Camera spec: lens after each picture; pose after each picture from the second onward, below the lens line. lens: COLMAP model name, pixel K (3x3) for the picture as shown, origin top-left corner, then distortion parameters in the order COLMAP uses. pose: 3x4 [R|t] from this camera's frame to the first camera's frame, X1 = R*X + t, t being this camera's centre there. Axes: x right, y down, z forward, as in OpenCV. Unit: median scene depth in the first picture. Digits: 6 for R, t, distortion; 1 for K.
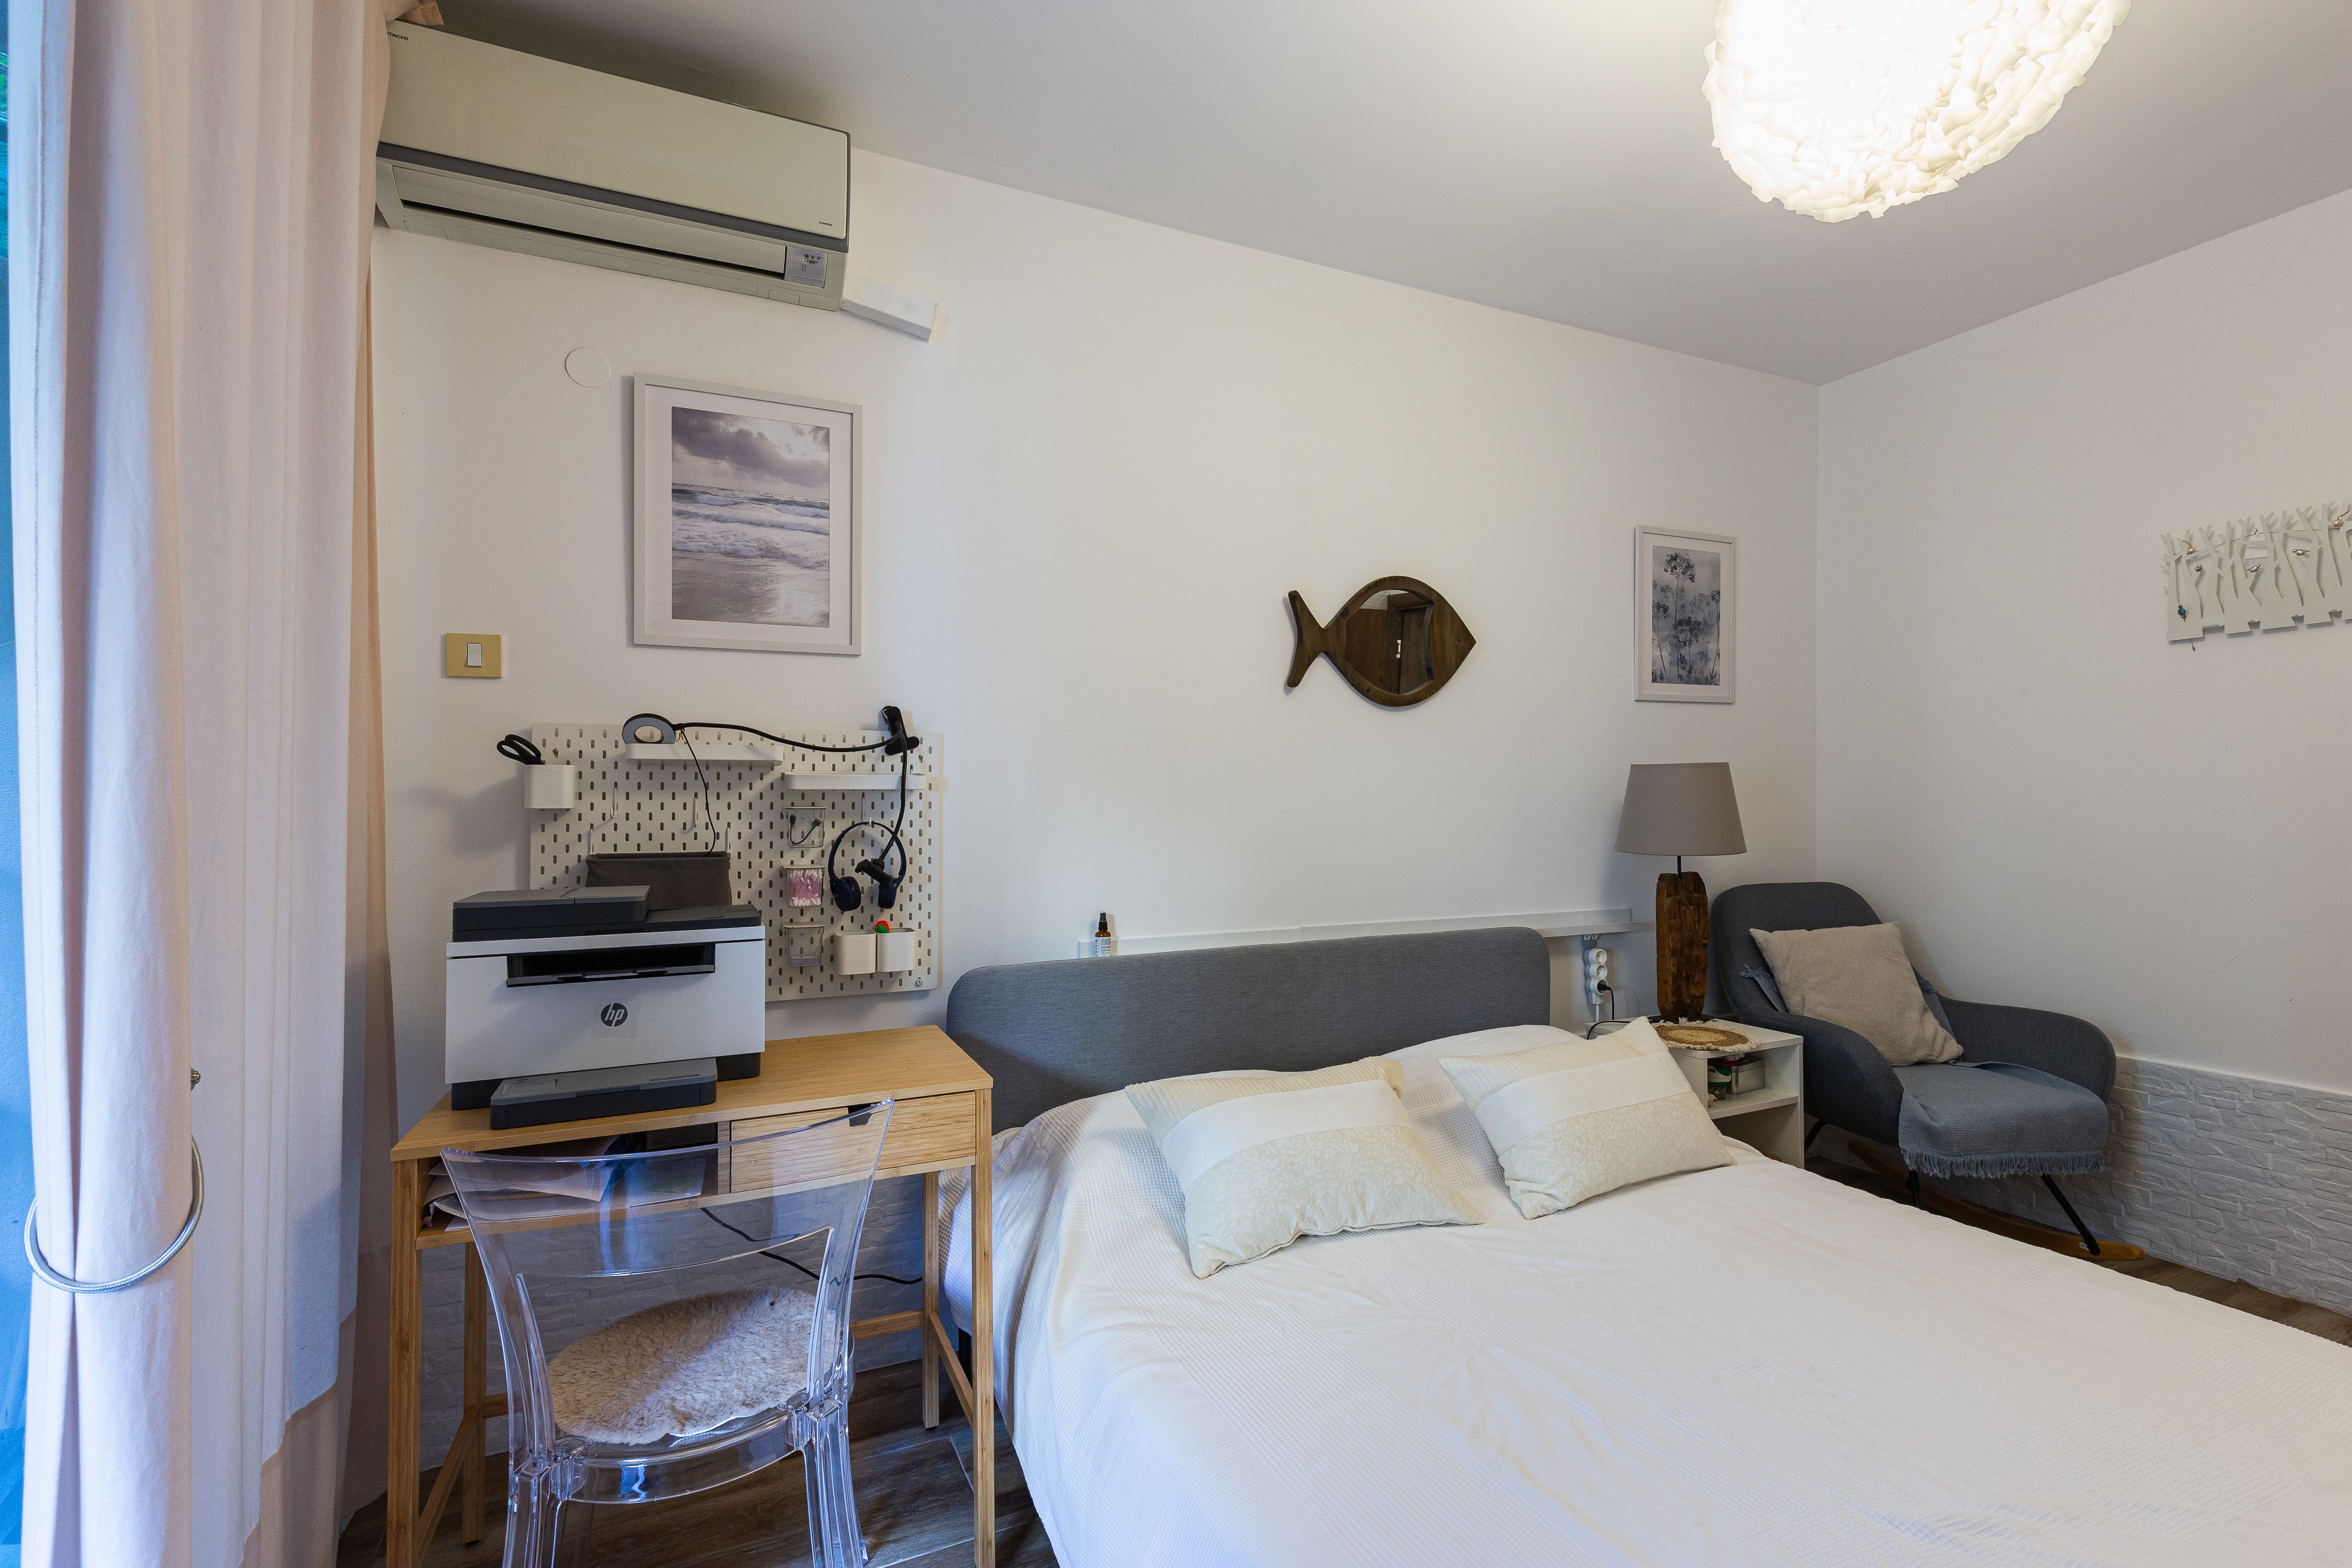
lens RADIAL K [[1073.9, 0, 1190.7], [0, 1073.9, 804.9], [0, 0, 1]] dist [0.012215, -0.000737]
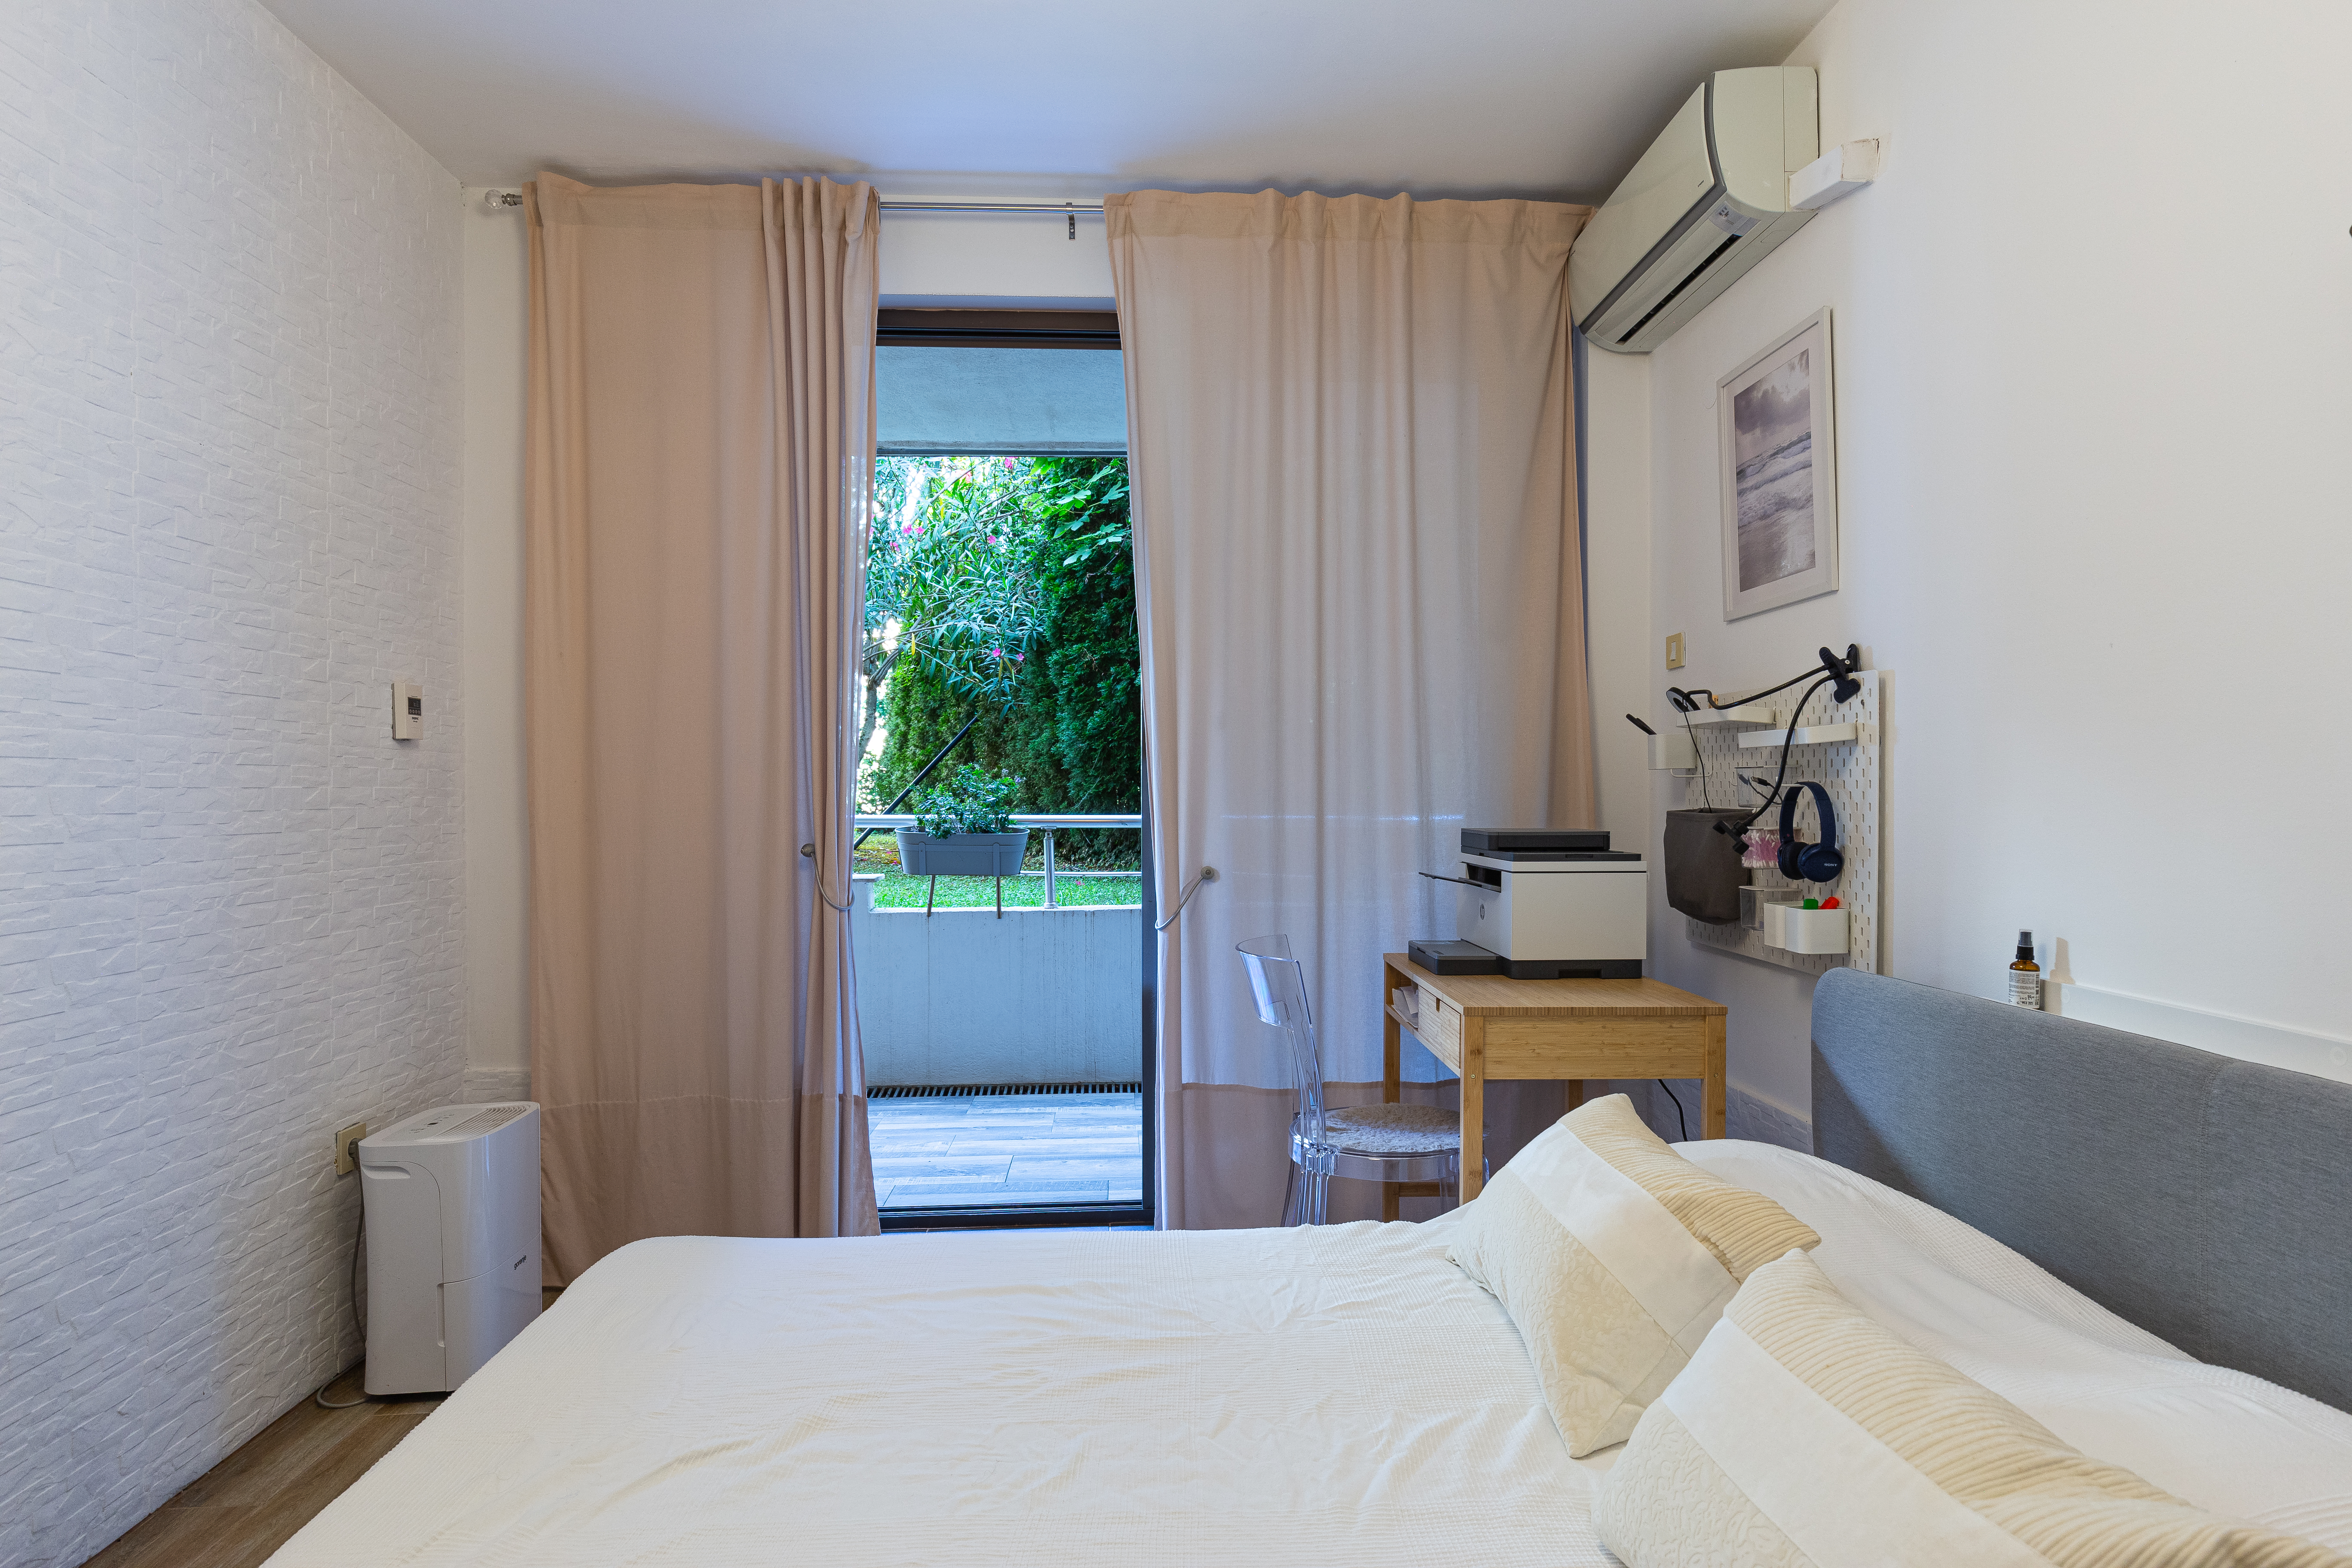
lens RADIAL K [[1267.5, 0, 1183.8], [0, 1267.5, 787.4], [0, 0, 1]] dist [0.004213, 0.000756]
pose [[-0.386027, 0.007067, -0.922460, 0.750175], [0.008879, 0.999953, 0.003945, 0.010271], [0.922445, -0.006668, -0.386072, 0.808262]]
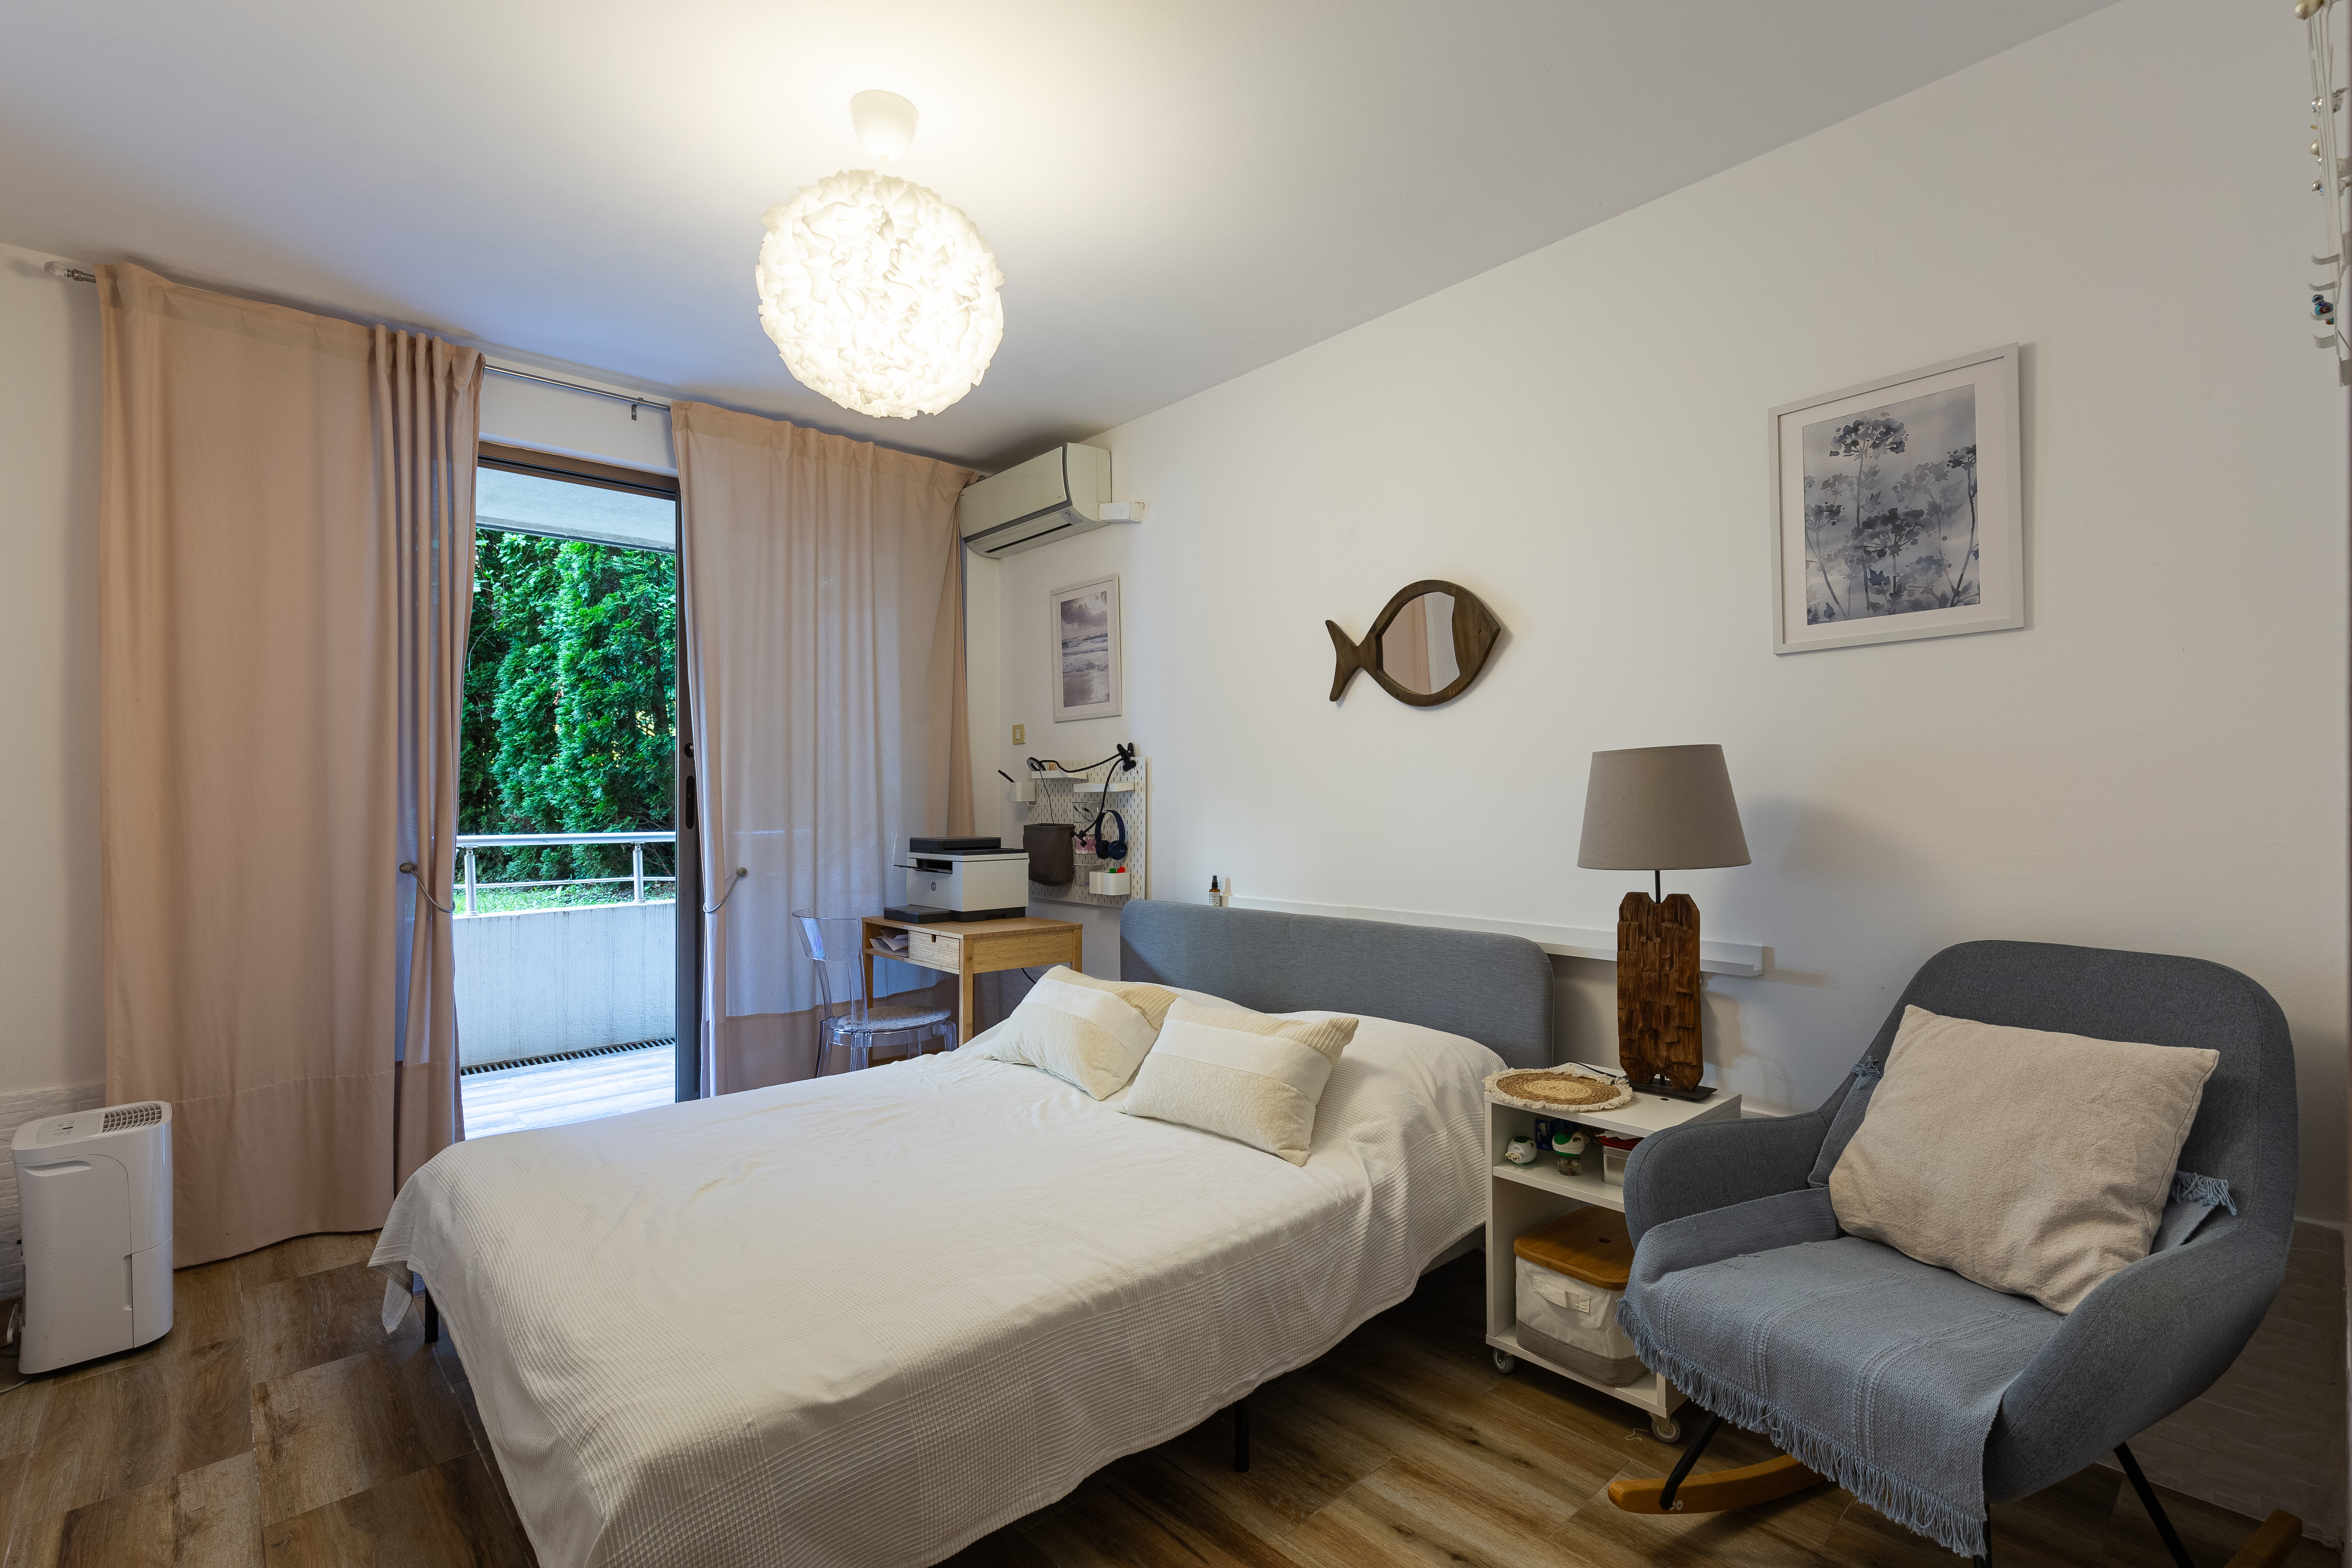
lens RADIAL K [[1073.9, 0, 1175.2], [0, 1073.9, 789.2], [0, 0, 1]] dist [0.012215, -0.000737]
pose [[0.278923, -0.003855, -0.960306, 1.242520], [0.006646, 0.999976, -0.002084, -0.012213], [0.960291, -0.005801, 0.278941, 0.530370]]
